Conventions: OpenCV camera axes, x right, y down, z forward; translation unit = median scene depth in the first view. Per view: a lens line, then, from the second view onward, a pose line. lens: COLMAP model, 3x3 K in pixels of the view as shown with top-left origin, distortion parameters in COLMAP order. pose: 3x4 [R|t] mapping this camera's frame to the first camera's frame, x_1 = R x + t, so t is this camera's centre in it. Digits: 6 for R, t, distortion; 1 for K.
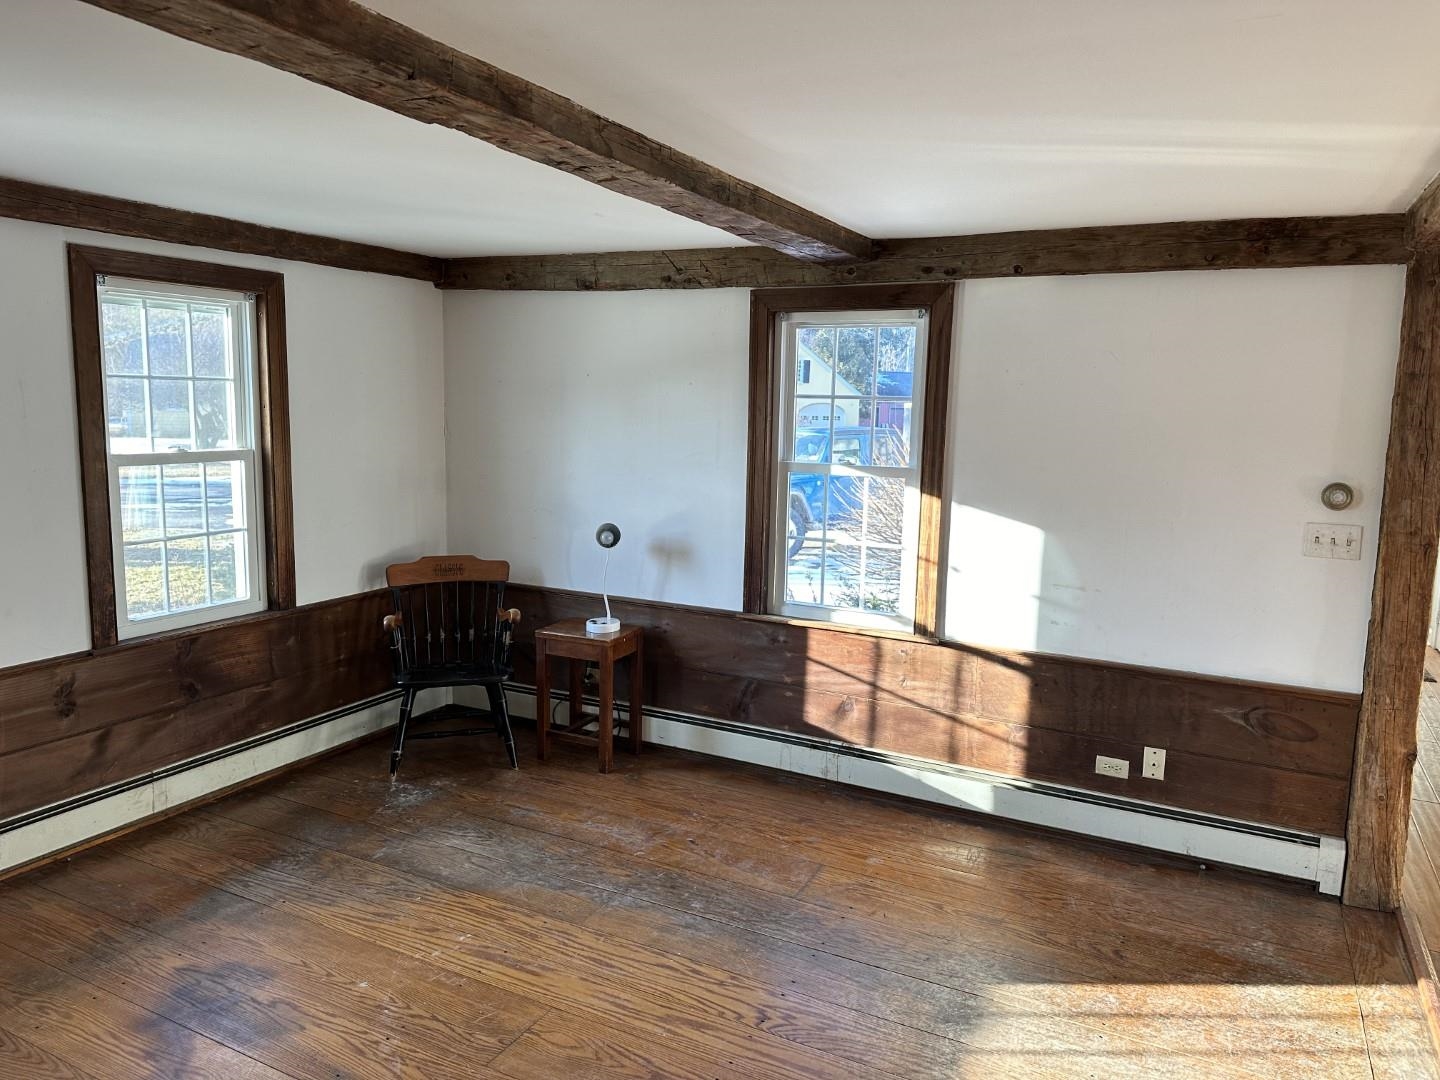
lens RADIAL K [[993.3, 0, 720.0], [0, 993.3, 540.0], [0, 0, 1]] dist [0.085553, -0.120011]
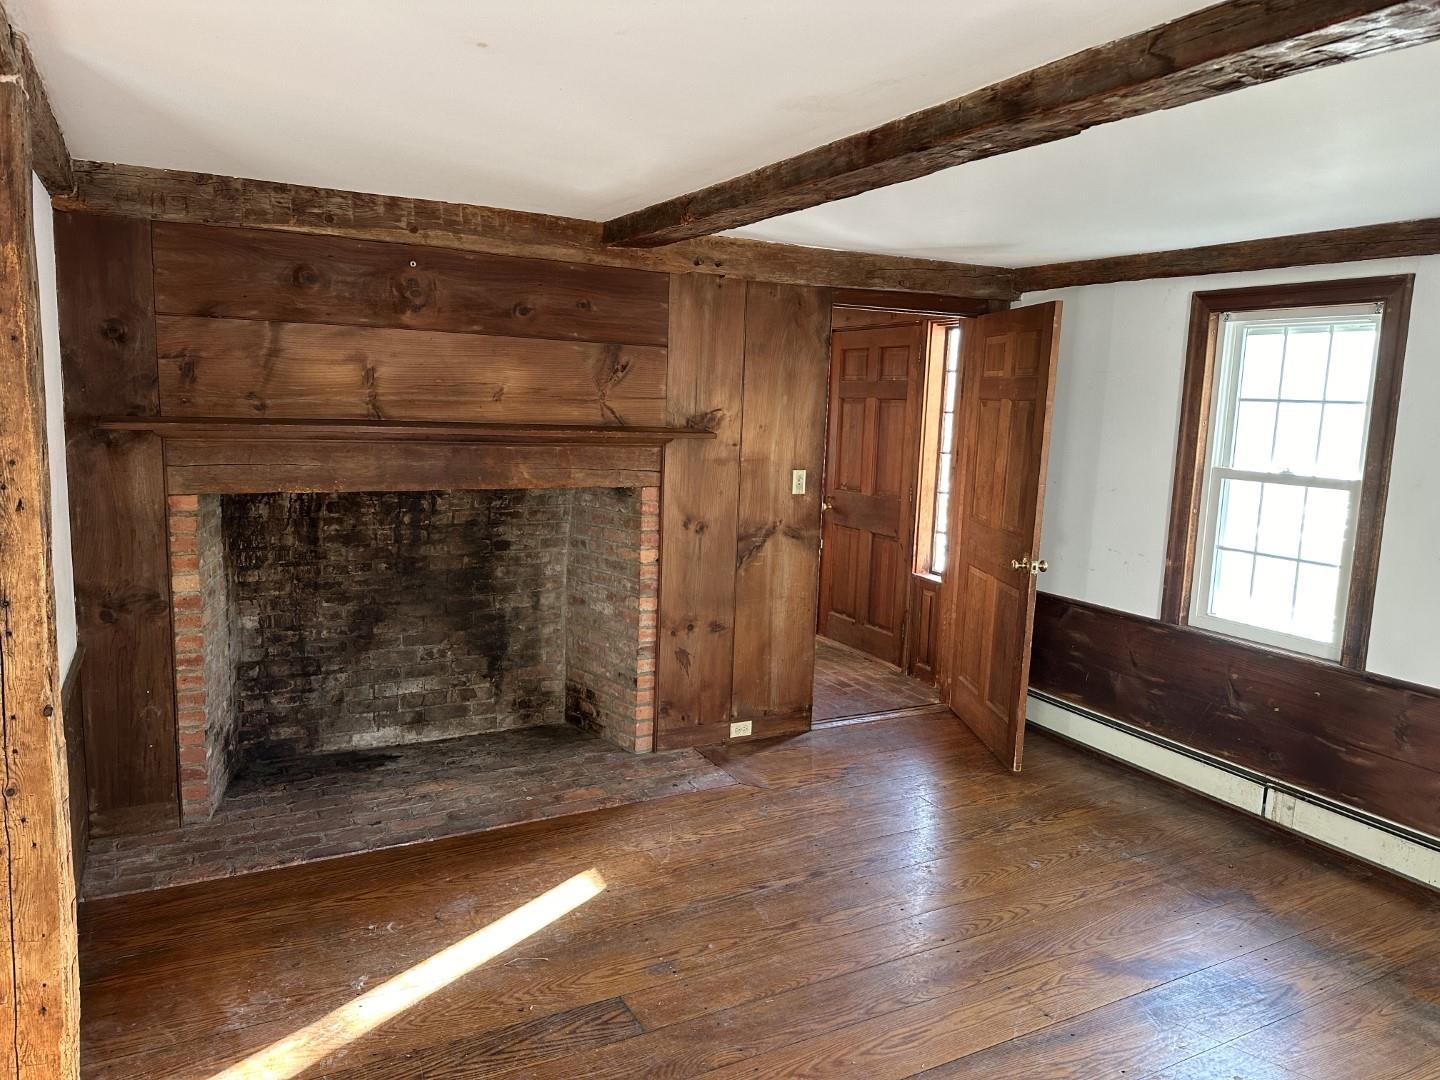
lens RADIAL K [[1010.4, 0, 720.0], [0, 1010.4, 540.0], [0, 0, 1]] dist [0.104229, -0.130779]
pose [[-0.563293, 0.081379, -0.822240, 0.483251], [-0.153332, 0.967557, 0.200804, -0.107511], [0.811905, 0.239187, -0.532540, 0.831201]]
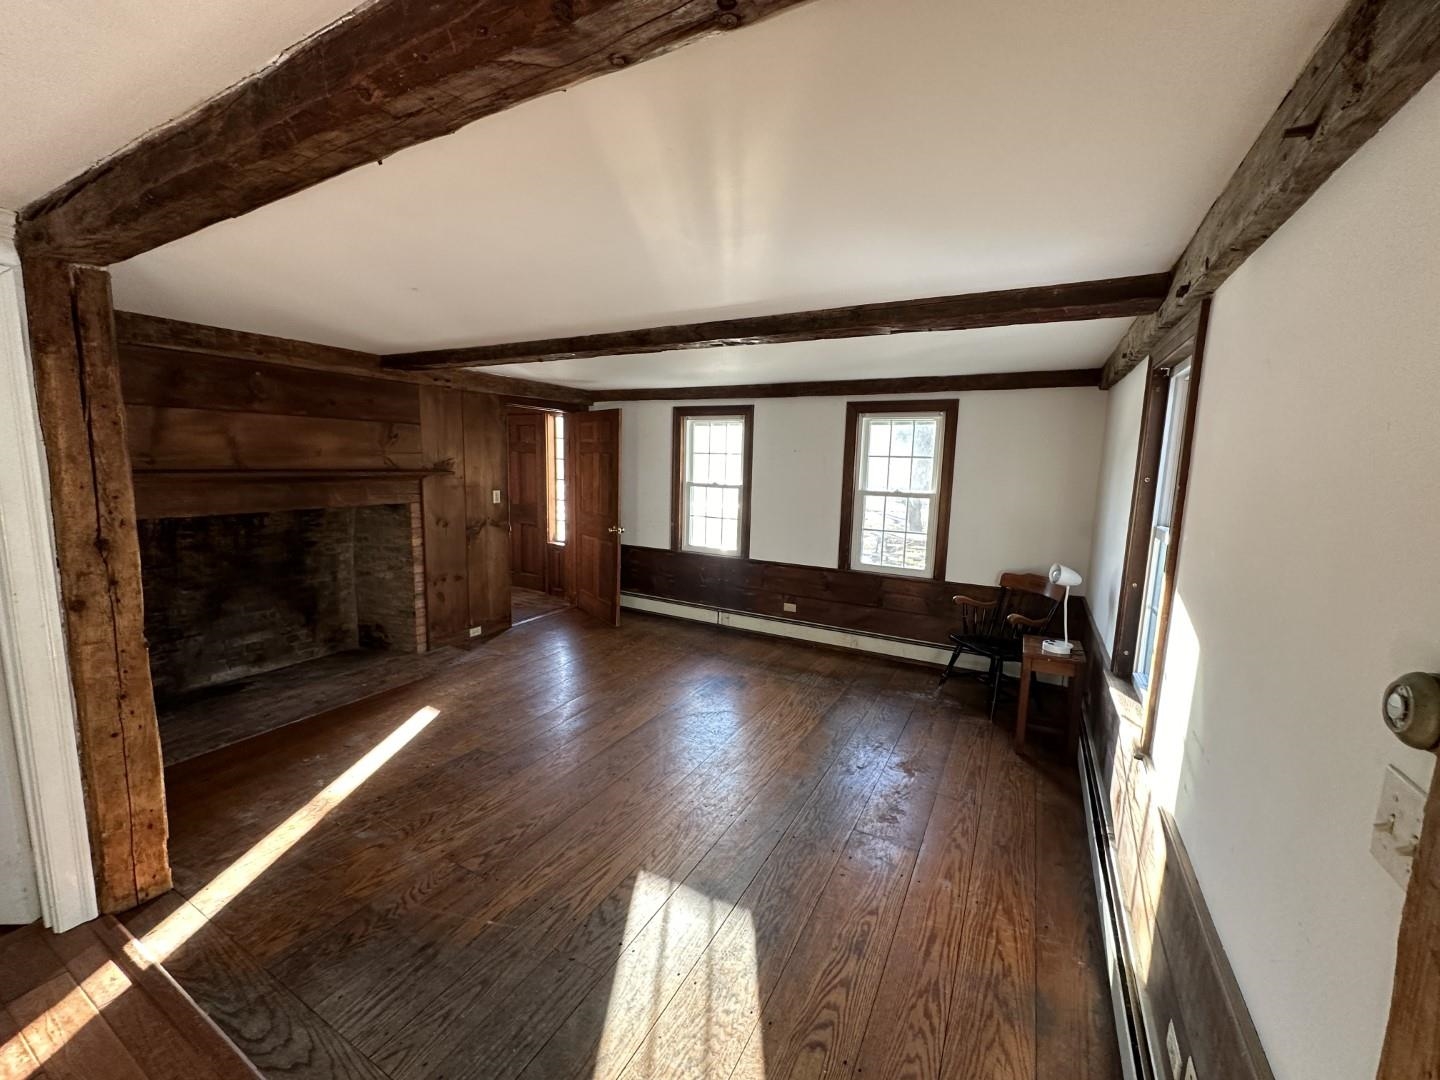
lens RADIAL K [[578.0, 0, 720.0], [0, 578.0, 540.0], [0, 0, 1]] dist [-0.000098, 0.000023]
pose [[-0.022670, 0.121625, -0.992317, 0.789687], [-0.160002, 0.979337, 0.123690, -0.089706], [0.986856, 0.161577, -0.002742, 0.750004]]
